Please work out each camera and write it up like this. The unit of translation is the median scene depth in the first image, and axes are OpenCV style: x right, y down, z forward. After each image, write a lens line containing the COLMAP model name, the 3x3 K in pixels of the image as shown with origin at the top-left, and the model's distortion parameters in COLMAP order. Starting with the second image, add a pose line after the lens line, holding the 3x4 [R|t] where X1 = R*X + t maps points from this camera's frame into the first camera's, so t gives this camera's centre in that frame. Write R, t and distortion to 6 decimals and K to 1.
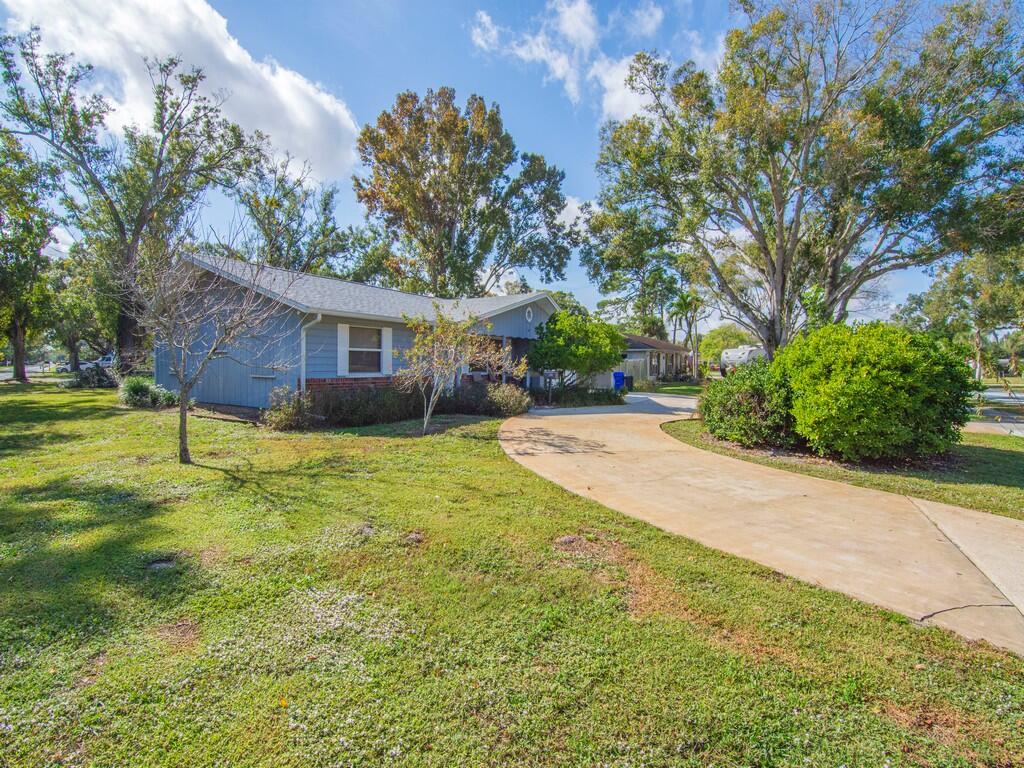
lens RADIAL K [[491.9, 0, 509.4], [0, 491.9, 376.6], [0, 0, 1]] dist [-0.008057, -0.007907]
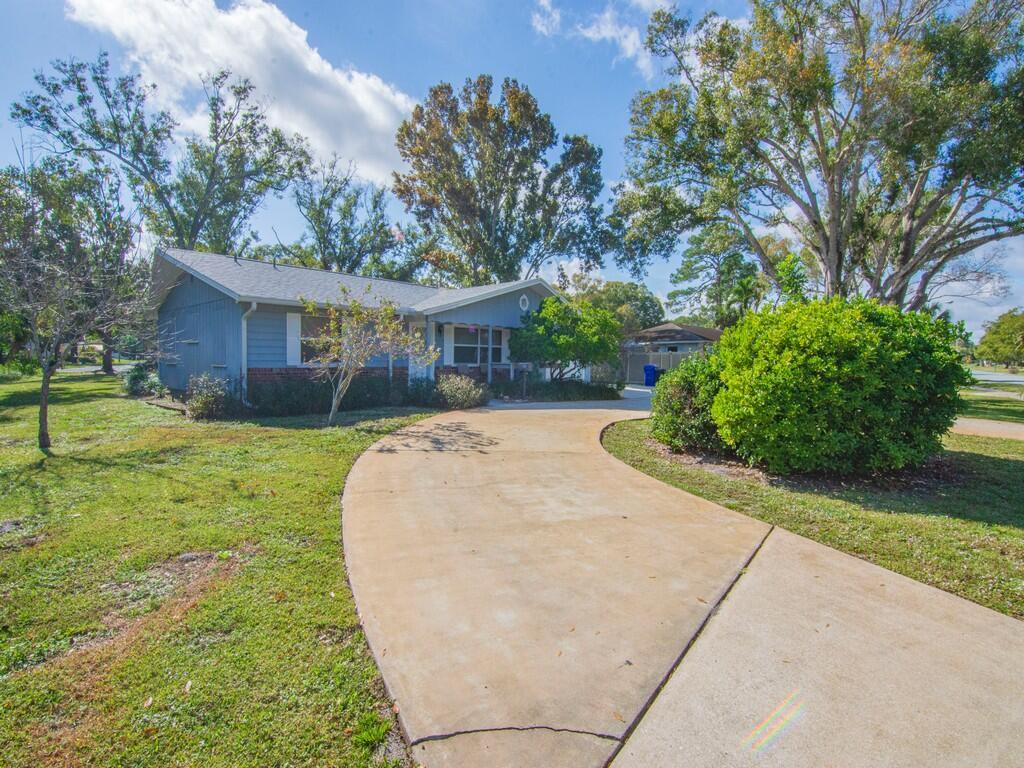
lens RADIAL K [[491.9, 0, 508.8], [0, 491.9, 377.7], [0, 0, 1]] dist [-0.008057, -0.007907]
pose [[0.984316, 0.007363, -0.176262, 0.128161], [-0.005184, 0.999904, 0.012818, 0.003737], [0.176340, -0.011704, 0.984260, 0.048881]]
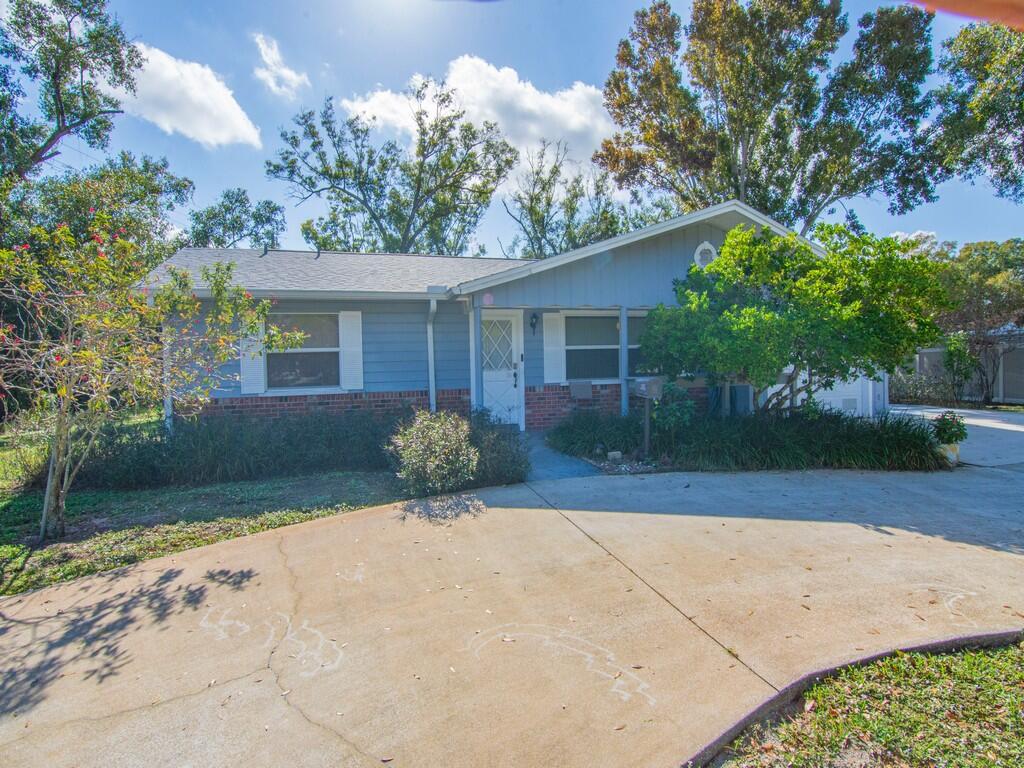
lens RADIAL K [[491.9, 0, 509.8], [0, 491.9, 380.6], [0, 0, 1]] dist [-0.008057, -0.007907]
pose [[0.731875, -0.014224, -0.681291, 0.162646], [0.017029, 0.999852, -0.002582, -0.005481], [0.681226, -0.009712, 0.732009, 0.370482]]
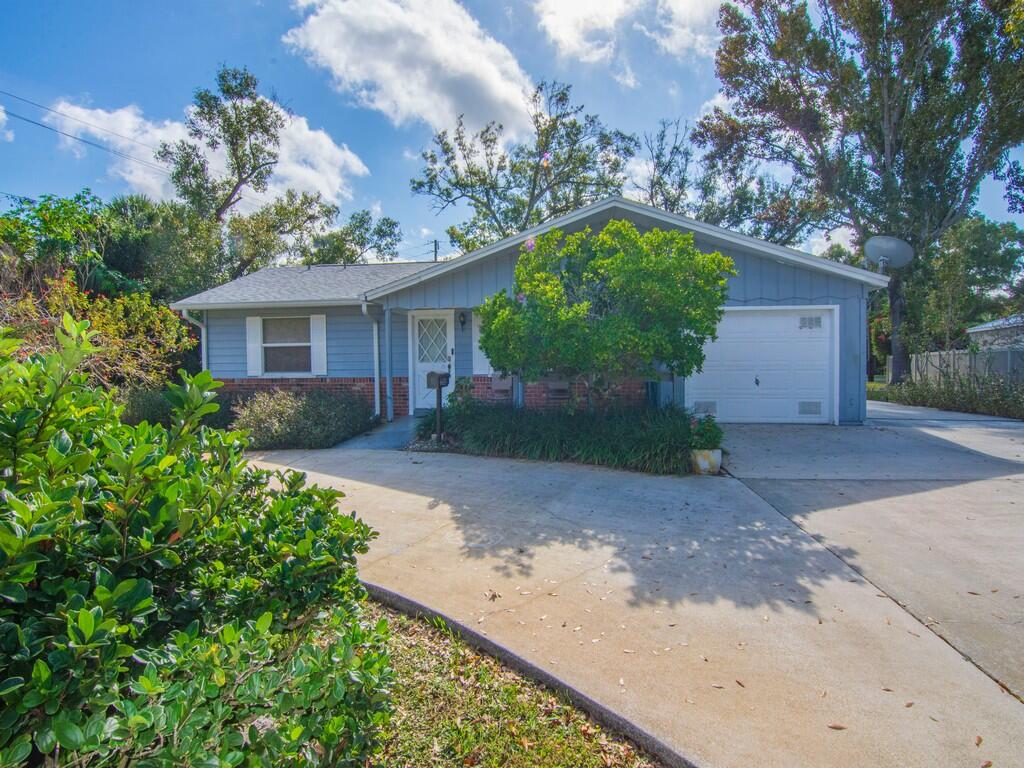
lens RADIAL K [[491.9, 0, 508.7], [0, 491.9, 379.2], [0, 0, 1]] dist [-0.008057, -0.007907]
pose [[0.416302, 0.016414, -0.909078, 0.315552], [-0.009422, 0.999861, 0.013738, -0.005939], [0.909177, 0.002847, 0.416399, 0.509215]]
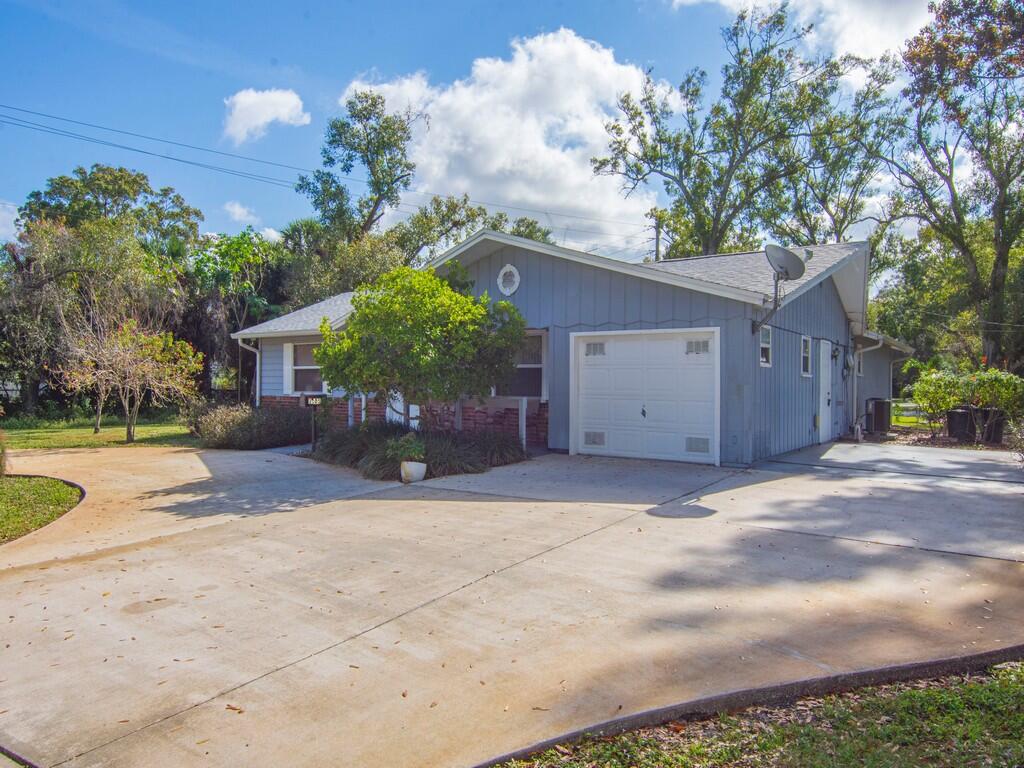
lens RADIAL K [[691.1, 0, 512.0], [0, 691.1, 386.9], [0, 0, 1]] dist [-0.002573, -0.005352]
pose [[-0.057115, -0.005065, -0.998355, 0.515582], [-0.032268, 0.999474, -0.003225, -0.013274], [0.997846, 0.032031, -0.057249, 0.750197]]
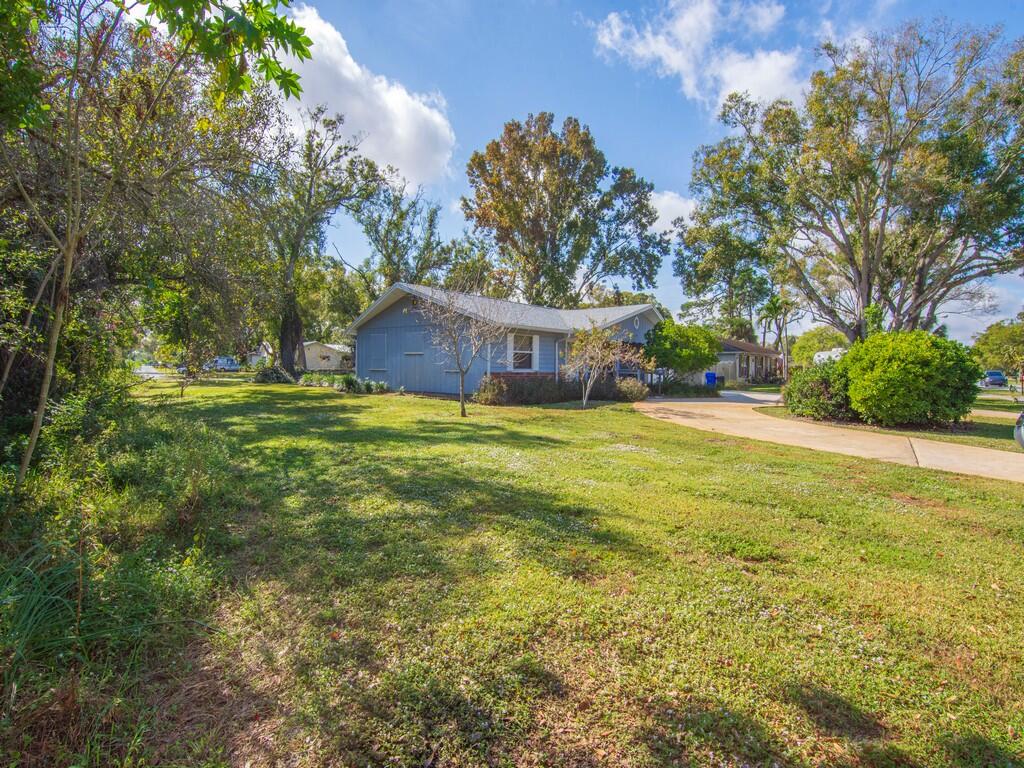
lens RADIAL K [[528.1, 0, 509.9], [0, 528.1, 376.9], [0, 0, 1]] dist [-0.007576, -0.007755]
pose [[0.992108, 0.004180, -0.125317, -0.075265], [-0.005420, 0.999940, -0.009561, 0.014279], [0.125270, 0.010164, 0.992071, -0.225666]]
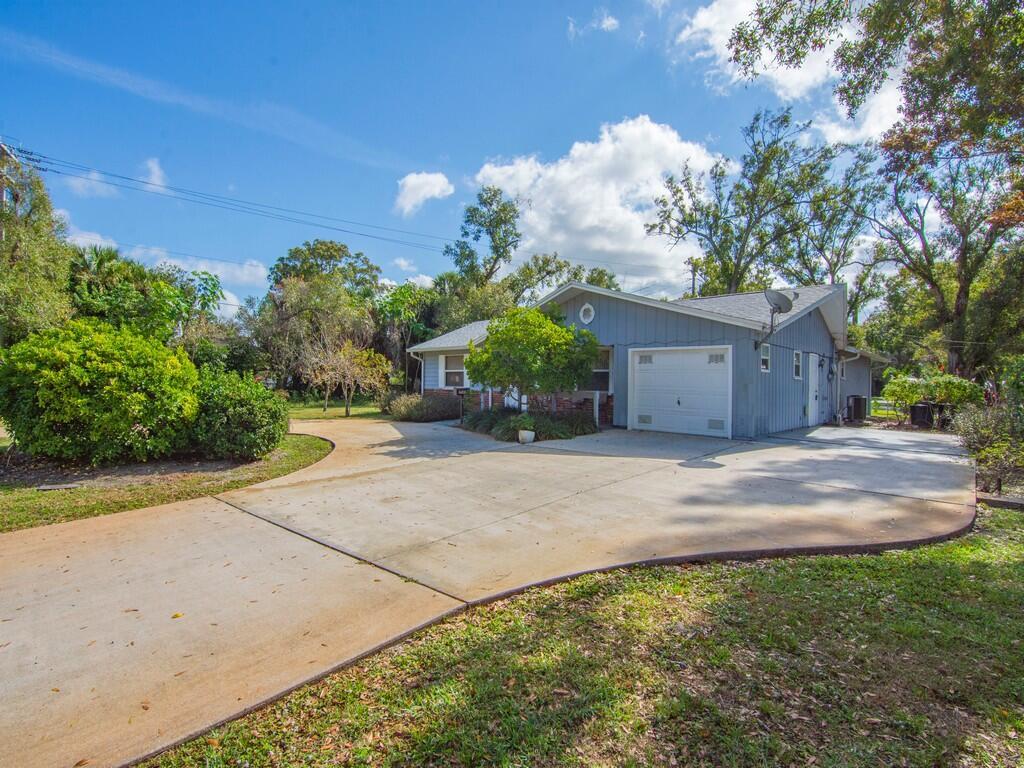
lens RADIAL K [[491.9, 0, 509.4], [0, 491.9, 378.4], [0, 0, 1]] dist [-0.008057, -0.007907]
pose [[-0.208600, -0.019774, -0.977801, 0.560736], [-0.042214, 0.999046, -0.011198, -0.011682], [0.977089, 0.038941, -0.209236, 0.748944]]
